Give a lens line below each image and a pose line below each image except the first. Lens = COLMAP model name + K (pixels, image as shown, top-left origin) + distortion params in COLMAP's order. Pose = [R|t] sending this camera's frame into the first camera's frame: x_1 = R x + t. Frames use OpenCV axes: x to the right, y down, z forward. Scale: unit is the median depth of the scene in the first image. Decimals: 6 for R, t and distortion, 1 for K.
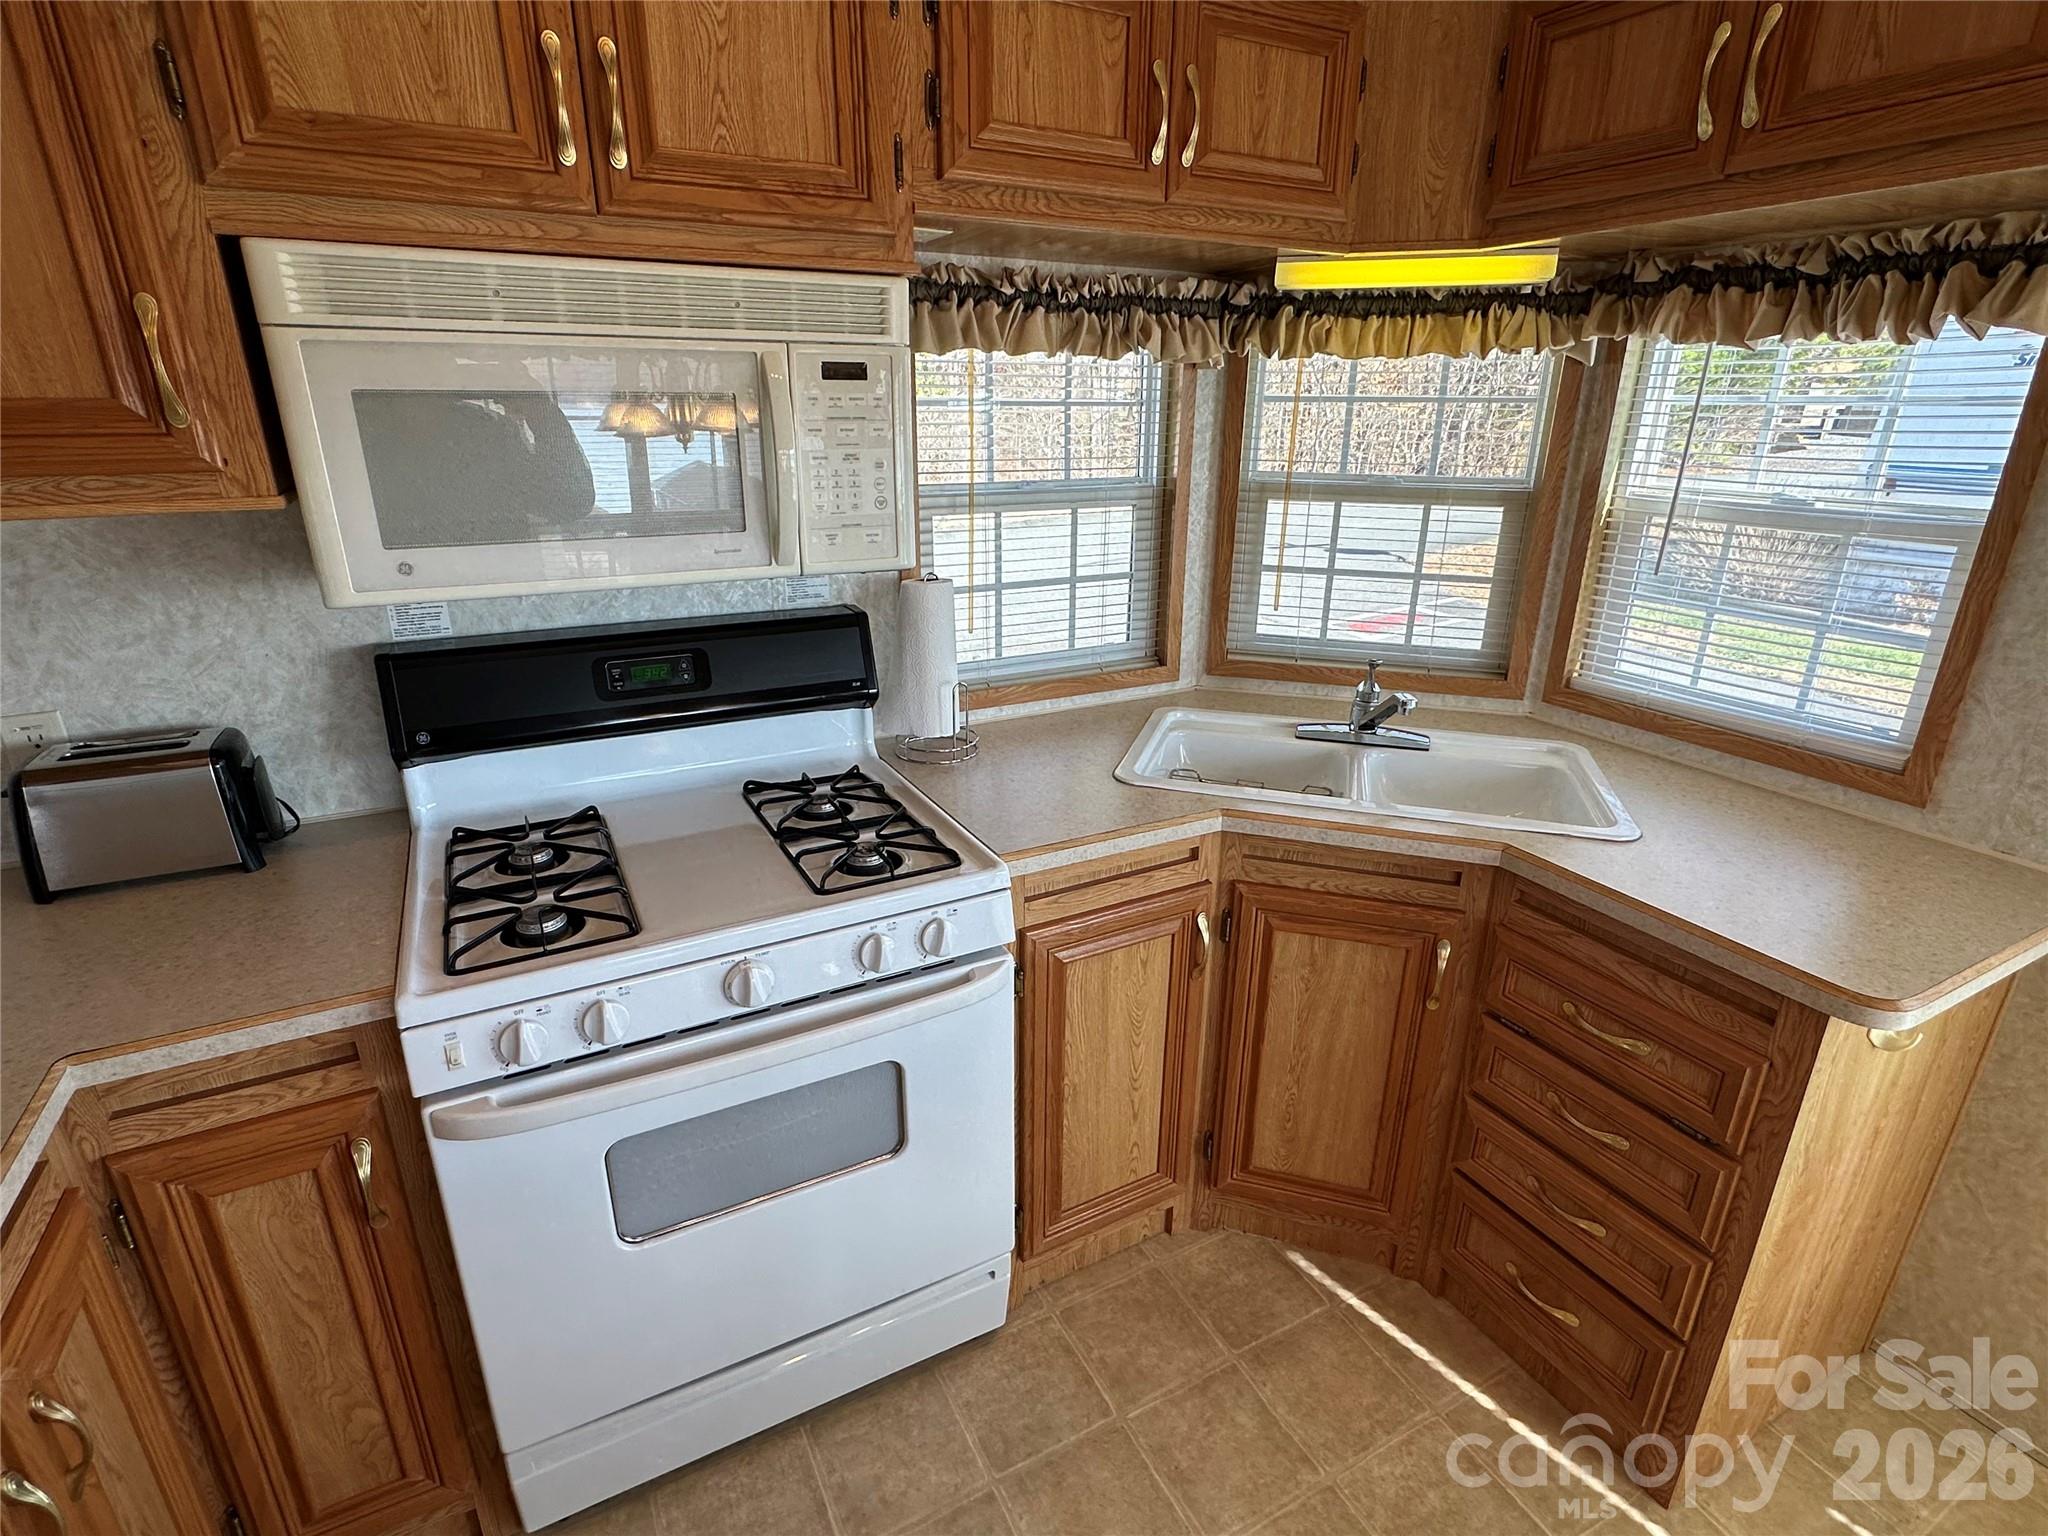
lens RADIAL K [[1019.2, 0, 1029.7], [0, 1019.2, 767.2], [0, 0, 1]] dist [0.000076, 0.001175]
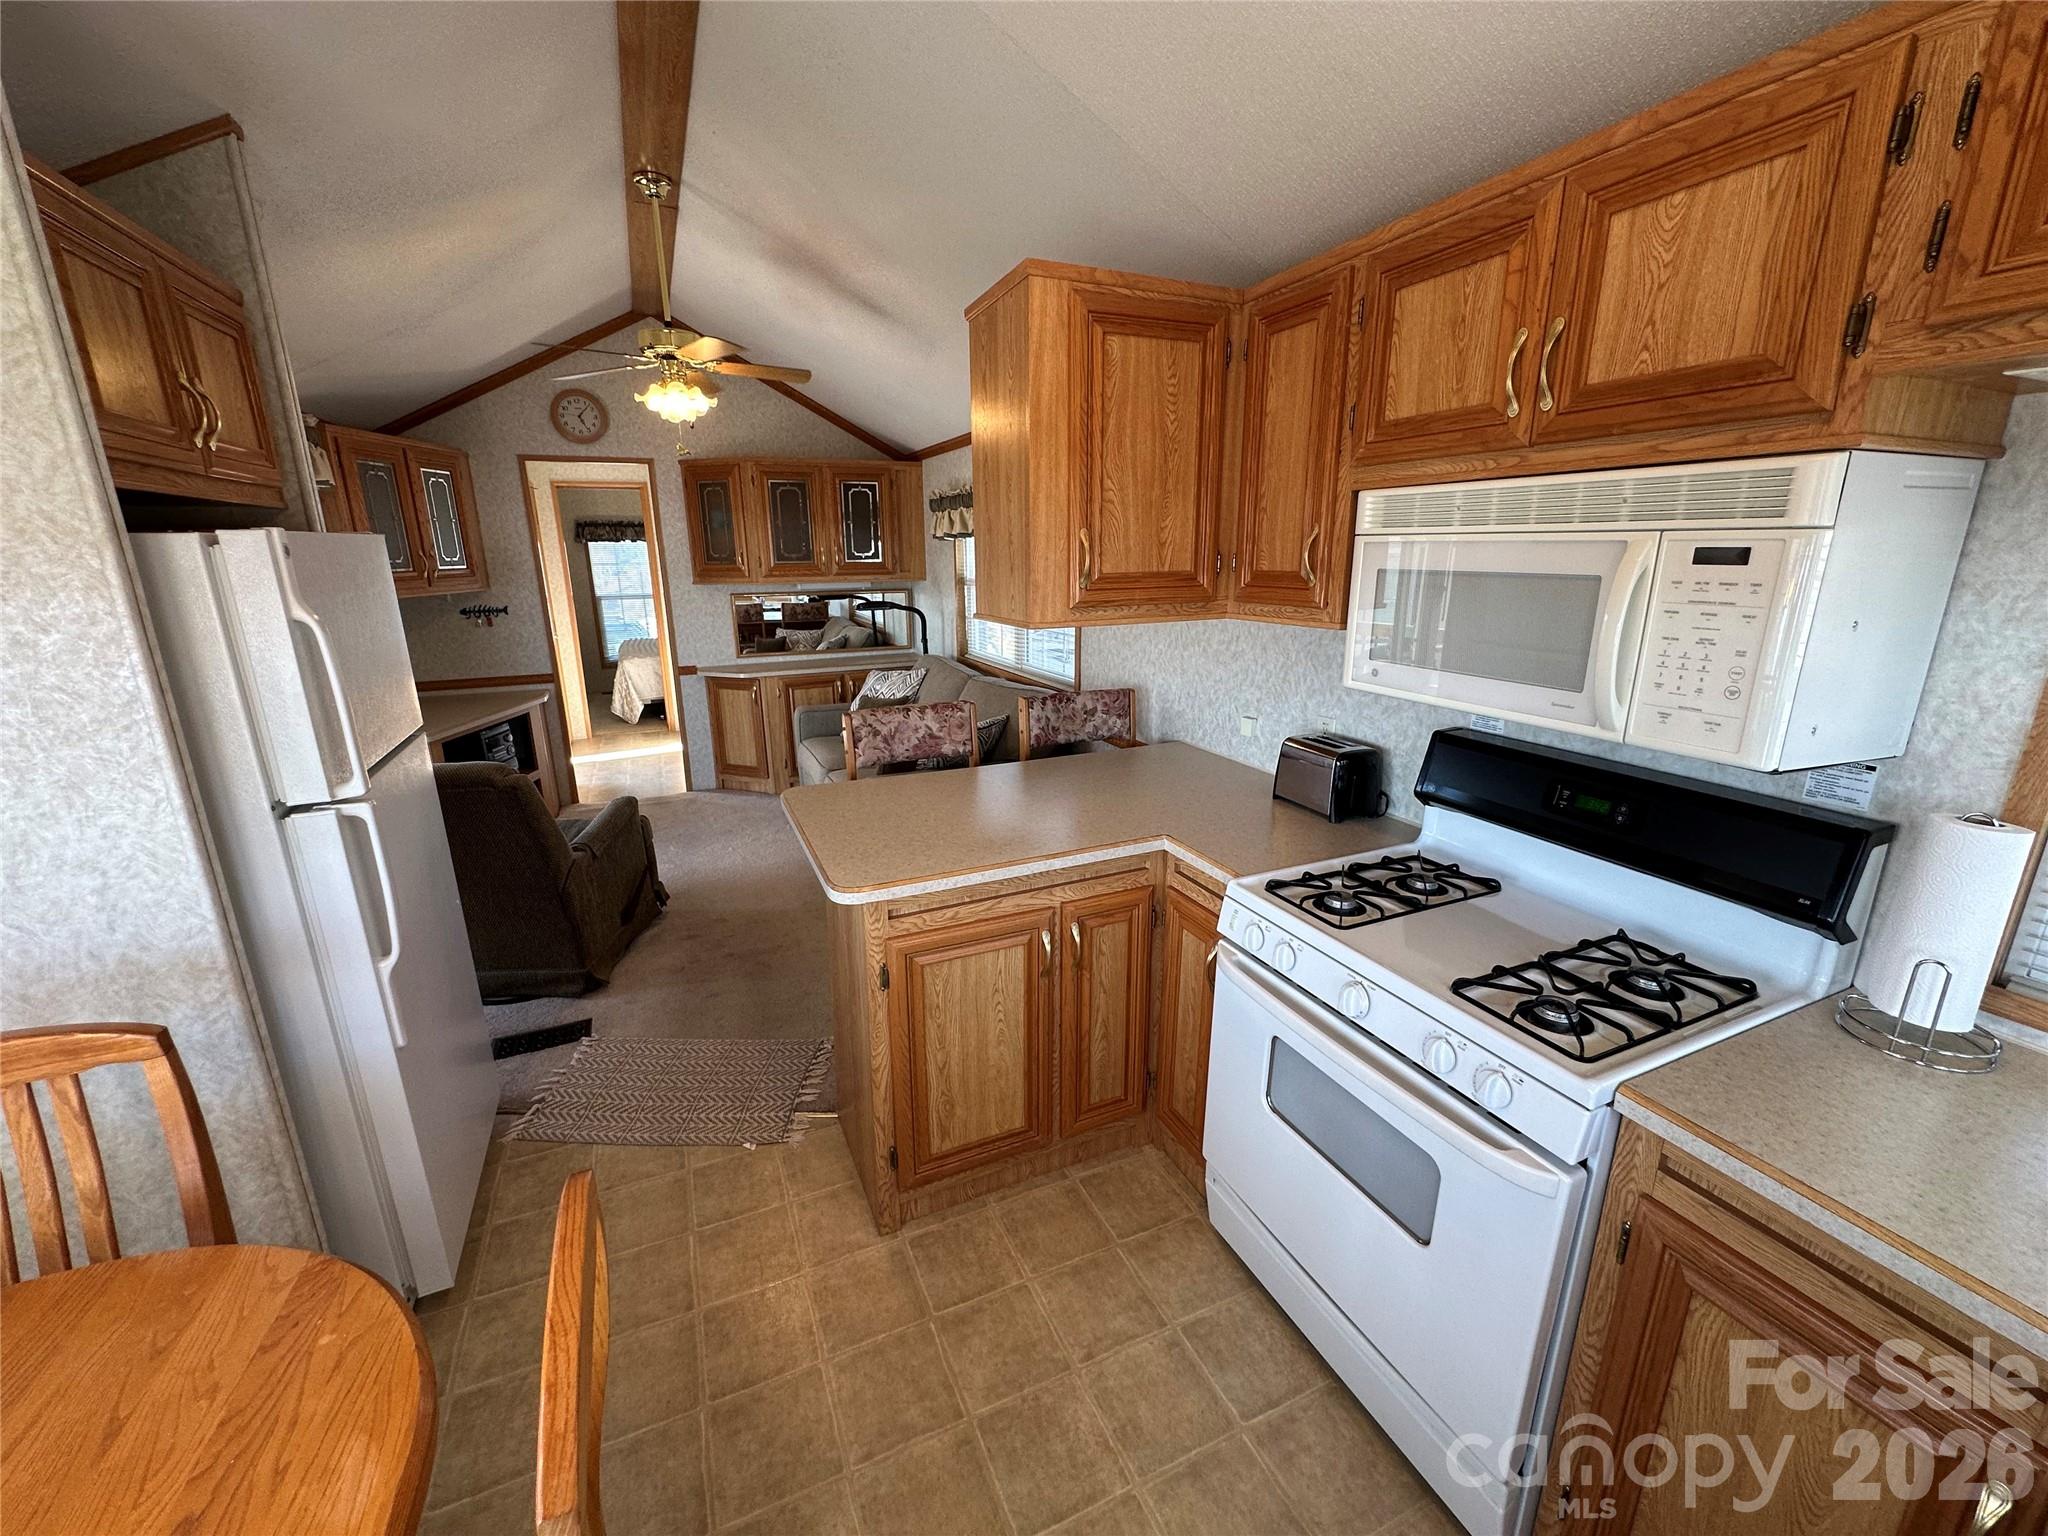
lens RADIAL K [[820.3, 0, 1024.0], [0, 820.3, 768.0], [0, 0, 1]] dist [-0.002812, -0.000001]
pose [[-0.068816, 0.252921, -0.965037, 0.612646], [-0.336830, 0.904637, 0.261110, -0.169428], [0.939047, 0.343022, 0.022937, 0.389337]]
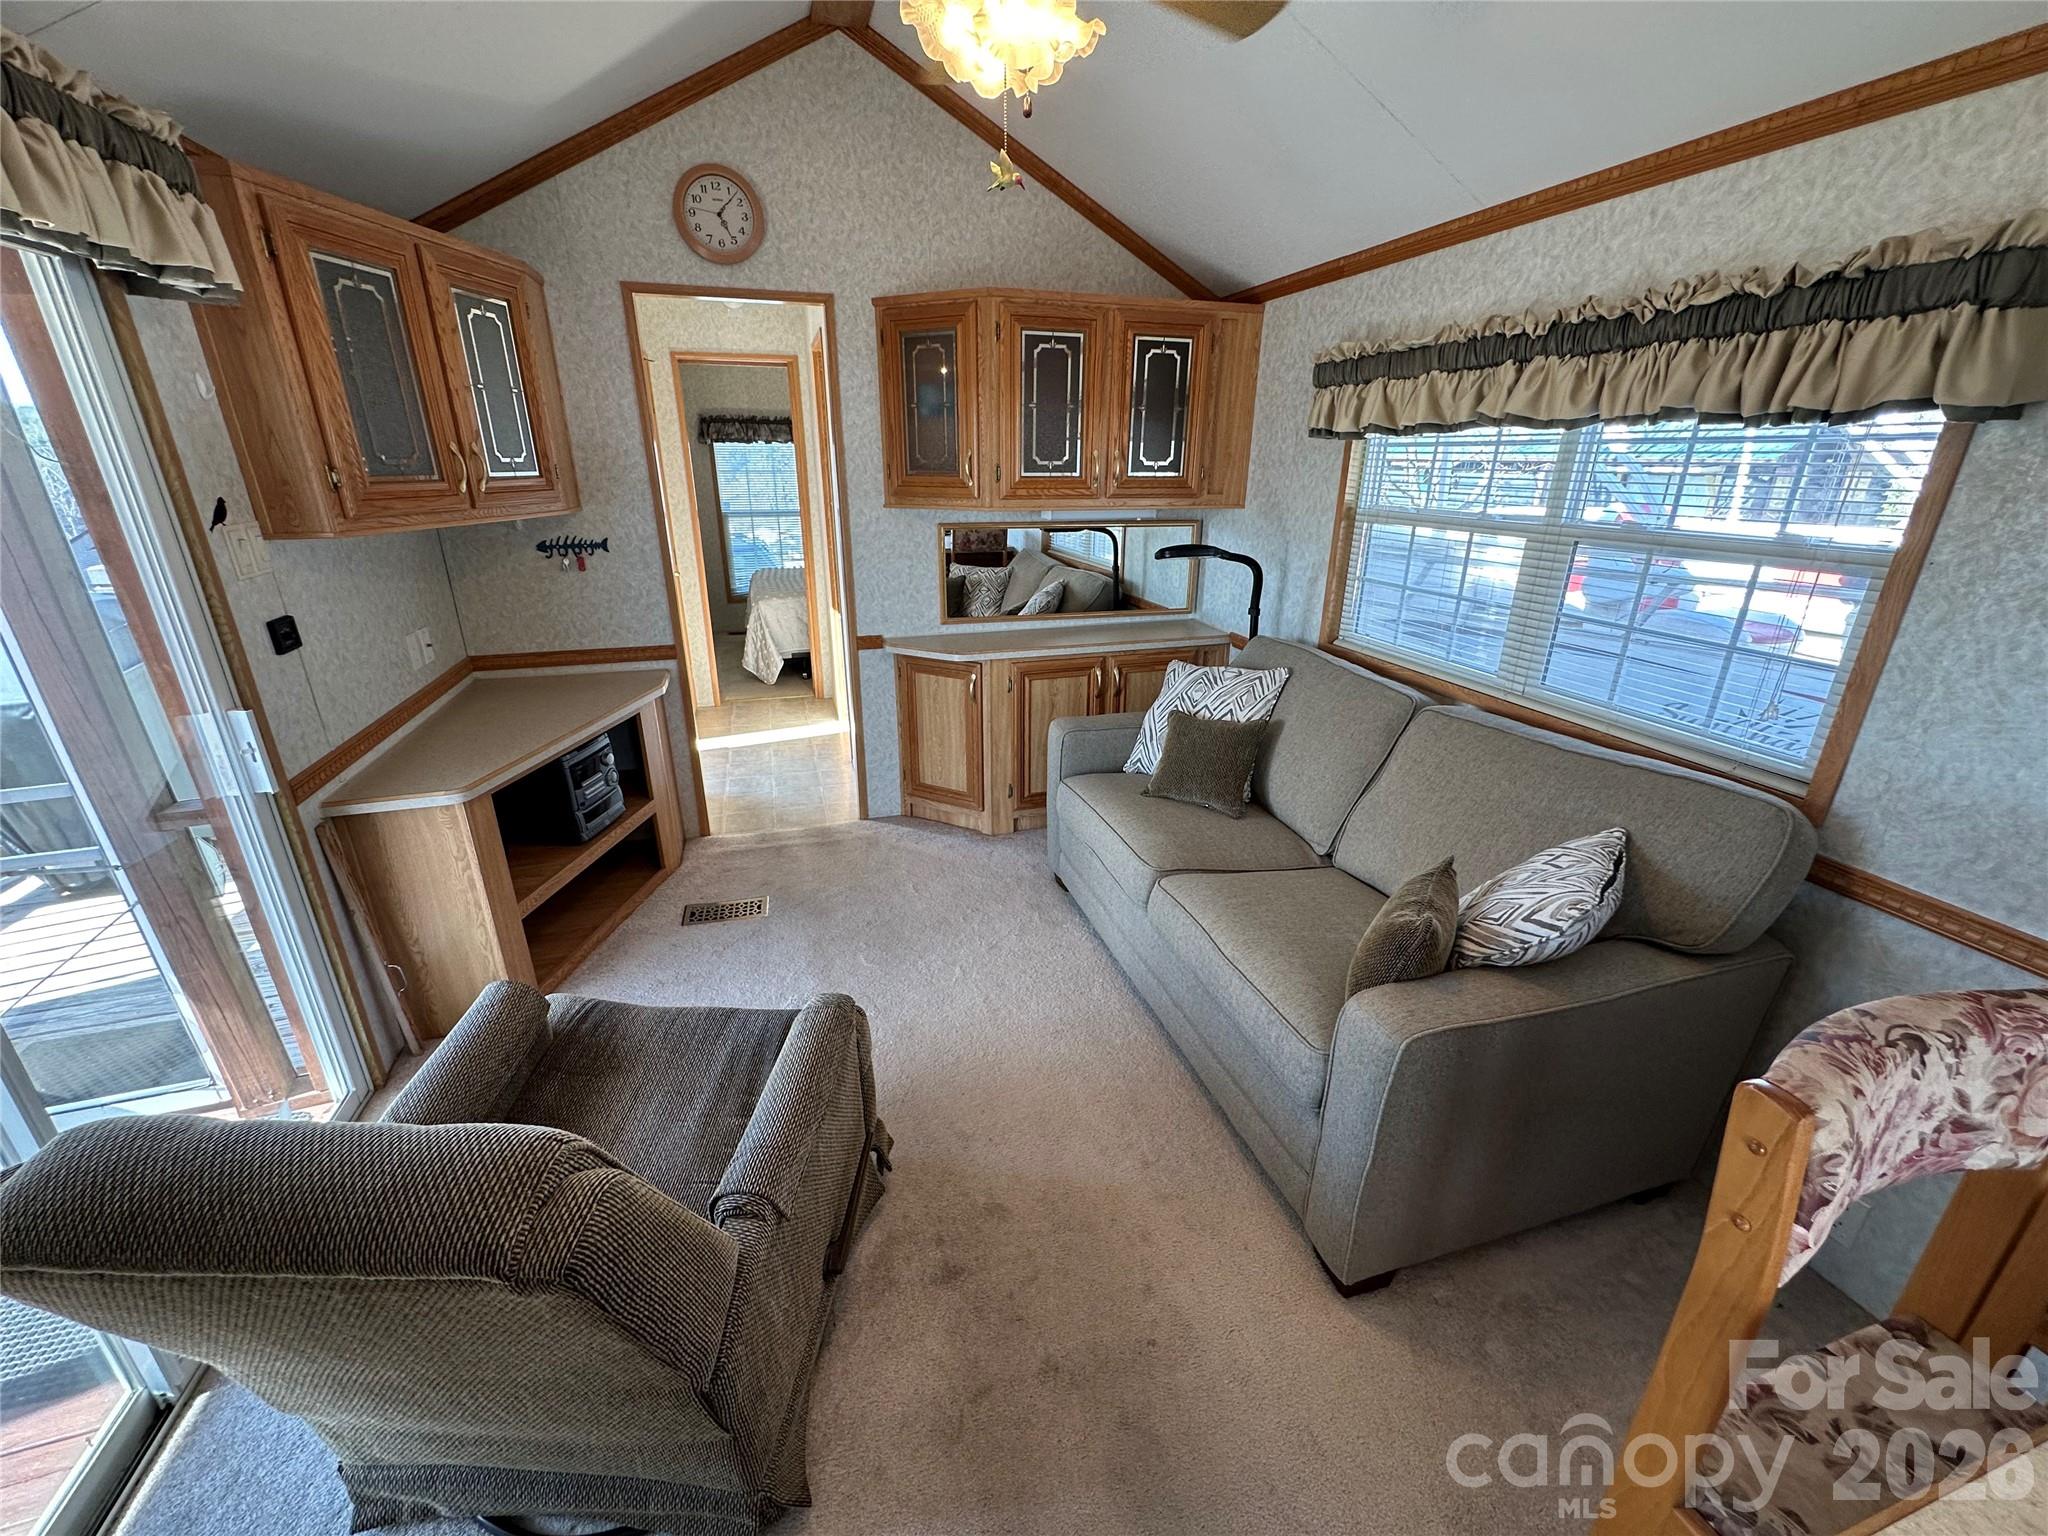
lens RADIAL K [[820.3, 0, 1024.0], [0, 820.3, 768.0], [0, 0, 1]] dist [-0.002812, -0.000001]
pose [[-0.190531, 0.337562, -0.921819, -0.622132], [-0.345869, 0.855726, 0.384847, 0.121188], [0.918734, 0.392154, -0.046290, -0.379269]]
